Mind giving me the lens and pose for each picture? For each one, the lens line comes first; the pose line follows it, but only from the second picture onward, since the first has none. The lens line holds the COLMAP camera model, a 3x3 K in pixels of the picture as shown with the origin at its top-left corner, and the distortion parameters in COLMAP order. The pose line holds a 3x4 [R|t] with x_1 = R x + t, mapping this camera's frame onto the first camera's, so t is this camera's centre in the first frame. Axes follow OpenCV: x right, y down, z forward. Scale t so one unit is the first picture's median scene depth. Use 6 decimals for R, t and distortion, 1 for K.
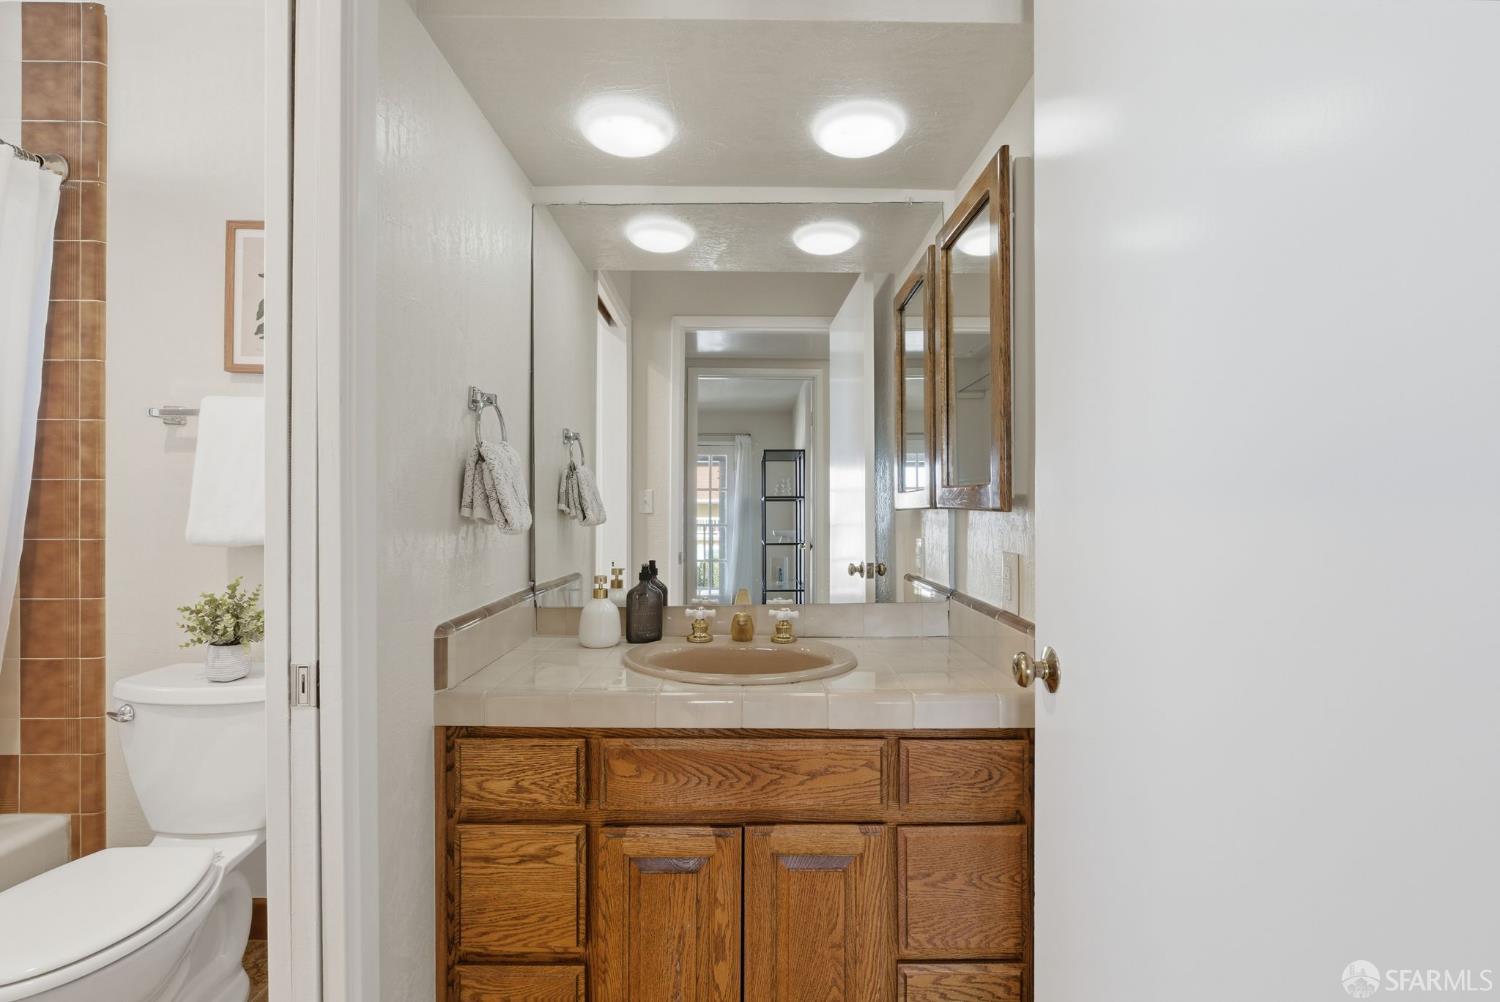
lens RADIAL K [[660.3, 0, 751.8], [0, 660.3, 494.1], [0, 0, 1]] dist [-0.012170, 0.002832]
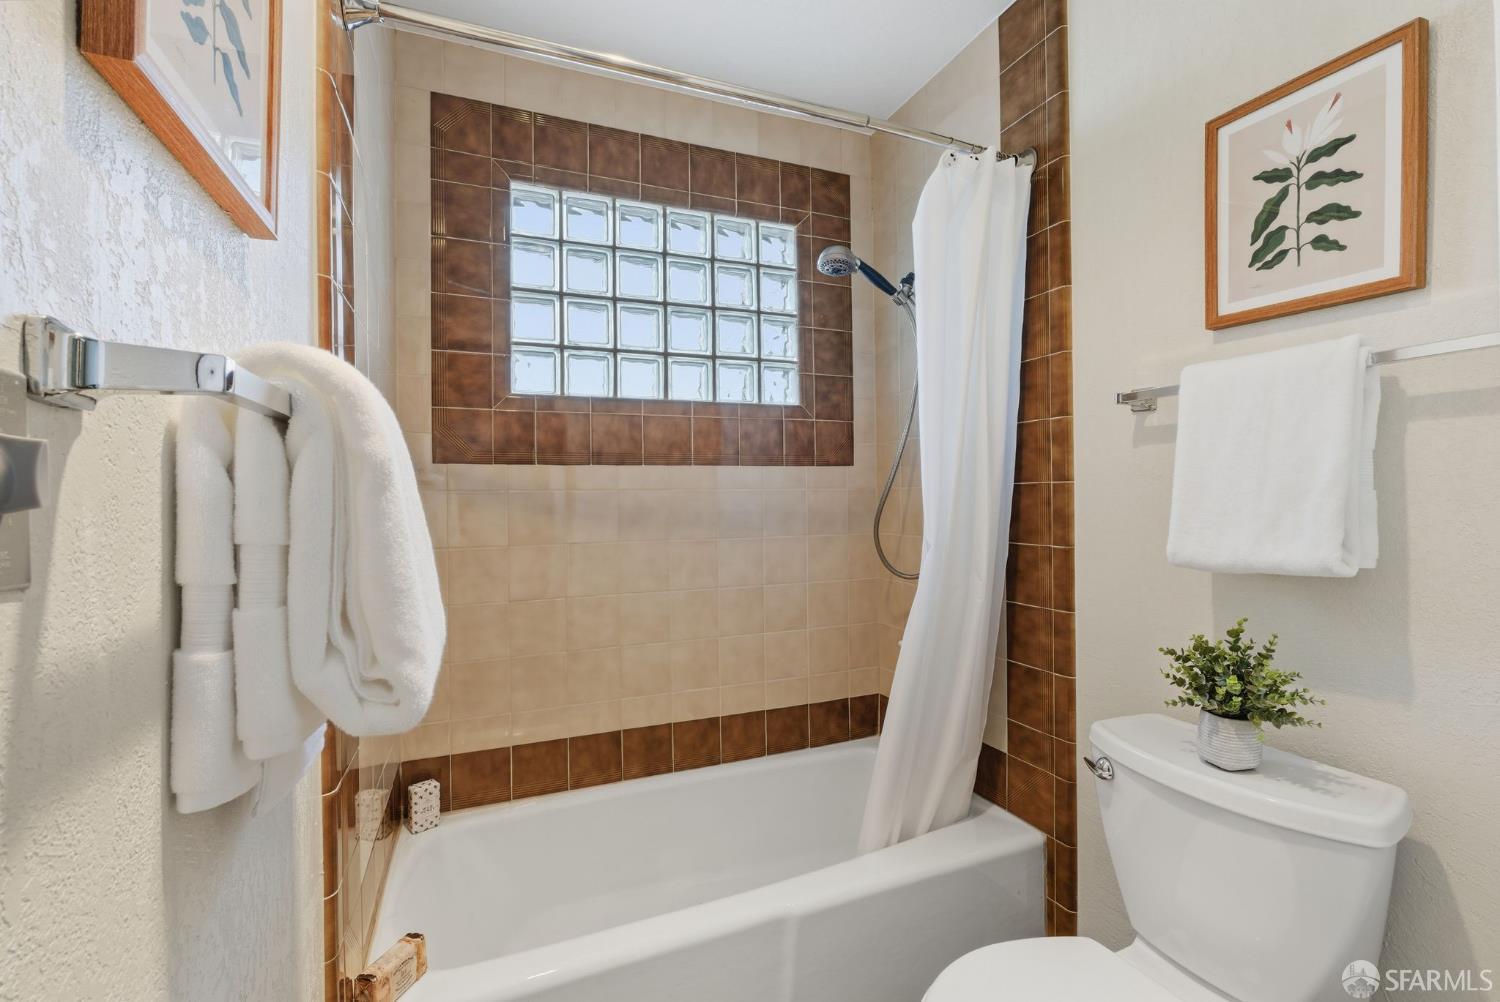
lens RADIAL K [[660.3, 0, 751.8], [0, 660.3, 494.1], [0, 0, 1]] dist [-0.012170, 0.002832]
pose [[0.362614, -0.008166, -0.931904, -0.307480], [0.009610, 0.999941, -0.005023, -0.004878], [0.931890, -0.007134, 0.362671, 0.259992]]
